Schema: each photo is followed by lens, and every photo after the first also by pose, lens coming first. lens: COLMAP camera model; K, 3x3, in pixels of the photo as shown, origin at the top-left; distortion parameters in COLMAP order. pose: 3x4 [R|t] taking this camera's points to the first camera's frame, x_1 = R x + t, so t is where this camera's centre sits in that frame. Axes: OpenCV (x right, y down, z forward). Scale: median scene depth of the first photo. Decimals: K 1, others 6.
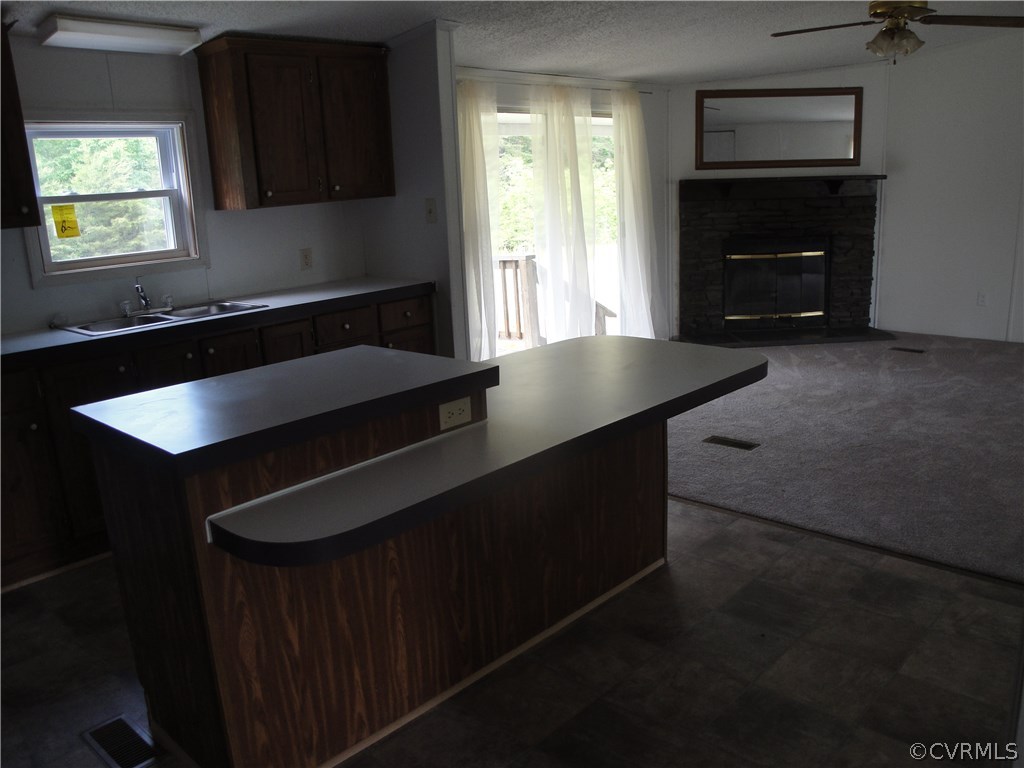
lens RADIAL K [[838.9, 0, 508.2], [0, 838.9, 391.7], [0, 0, 1]] dist [-0.162140, 0.128024]
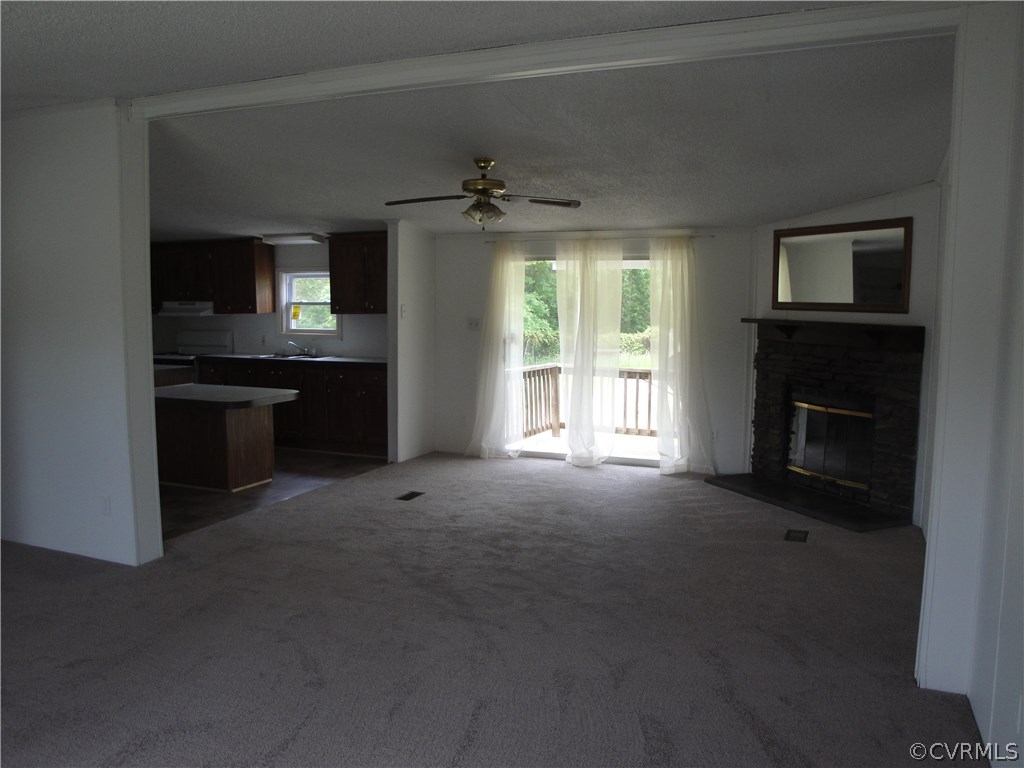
lens RADIAL K [[838.9, 0, 505.1], [0, 838.9, 393.3], [0, 0, 1]] dist [-0.162140, 0.128024]
pose [[0.346875, 0.152382, -0.925450, 1.166644], [-0.252135, 0.965542, 0.064479, -0.173784], [0.903386, 0.210972, 0.373343, 0.407268]]
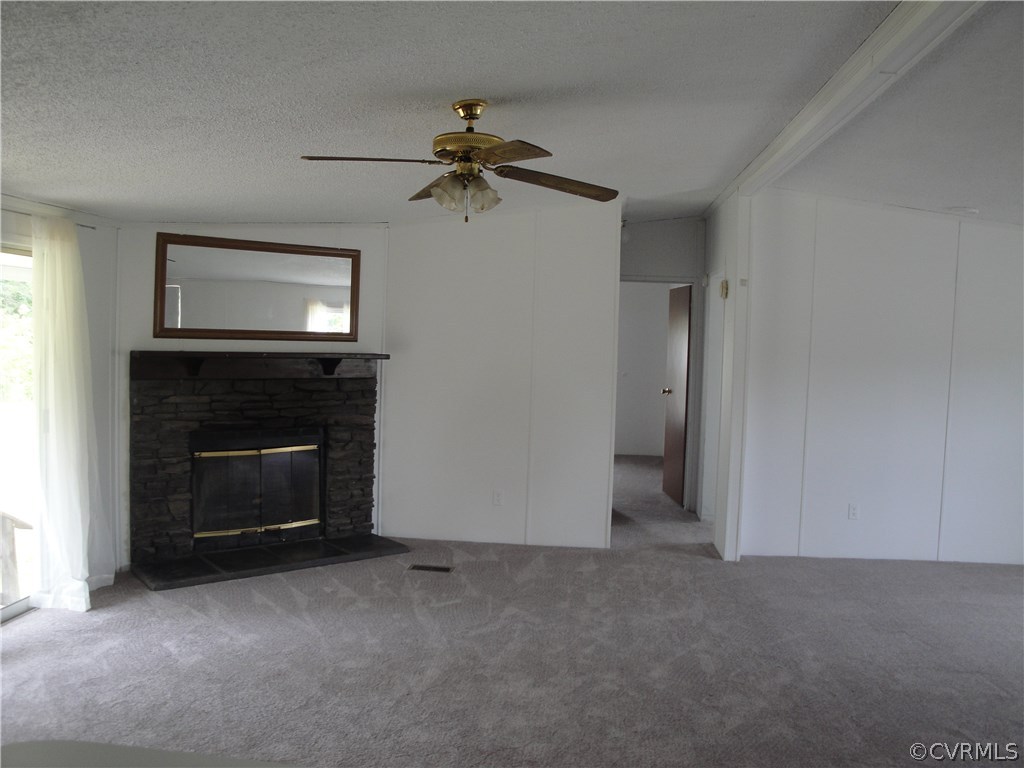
lens RADIAL K [[838.9, 0, 506.5], [0, 838.9, 389.5], [0, 0, 1]] dist [-0.162140, 0.128024]
pose [[0.789038, 0.032474, 0.613486, 0.034068], [0.084134, 0.983481, -0.160268, -0.090035], [-0.608556, 0.178073, 0.773272, 0.282284]]
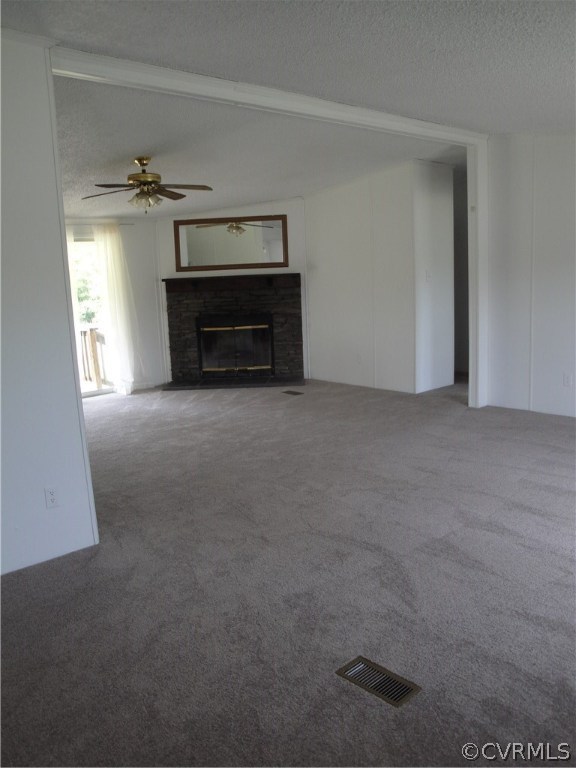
lens RADIAL K [[629.1, 0, 295.1], [0, 629.1, 383.3], [0, 0, 1]] dist [-0.162140, 0.128024]
pose [[0.997670, 0.018312, -0.065715, 0.586803], [-0.022301, 0.997920, -0.060484, 0.000027], [0.064471, 0.061809, 0.996004, -0.130462]]
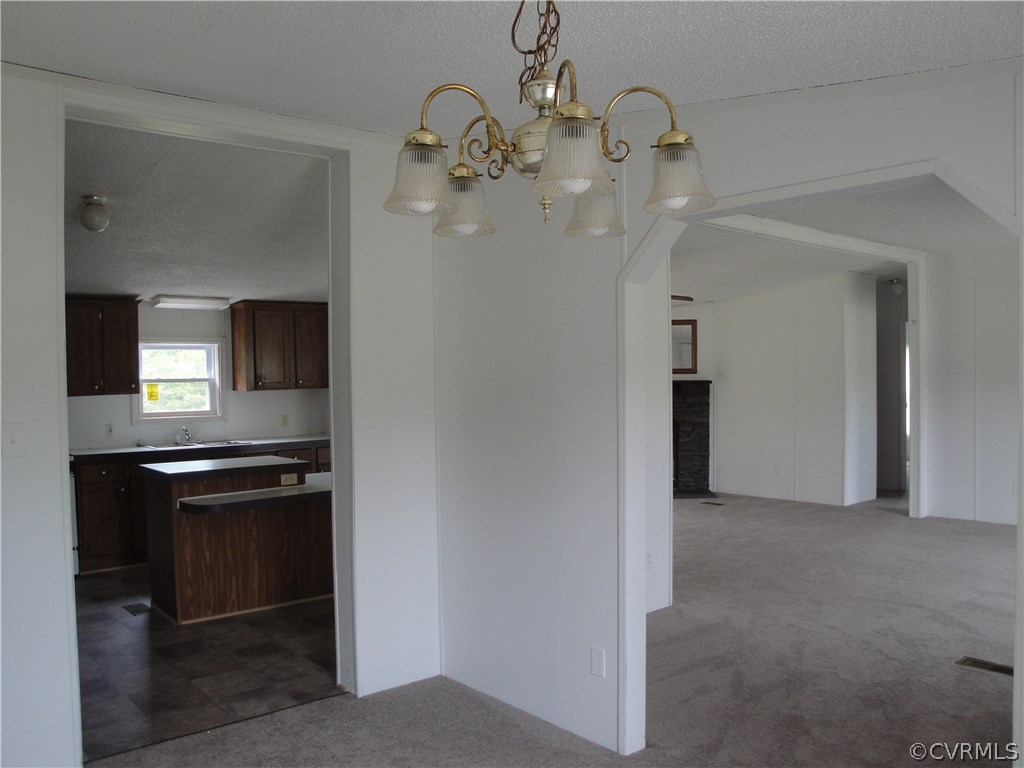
lens RADIAL K [[838.9, 0, 505.7], [0, 838.9, 388.9], [0, 0, 1]] dist [-0.162140, 0.128024]
pose [[0.993679, 0.036025, -0.106321, 0.289578], [-0.058879, 0.973634, -0.220387, 0.094576], [0.095578, 0.225254, 0.969601, -0.476087]]
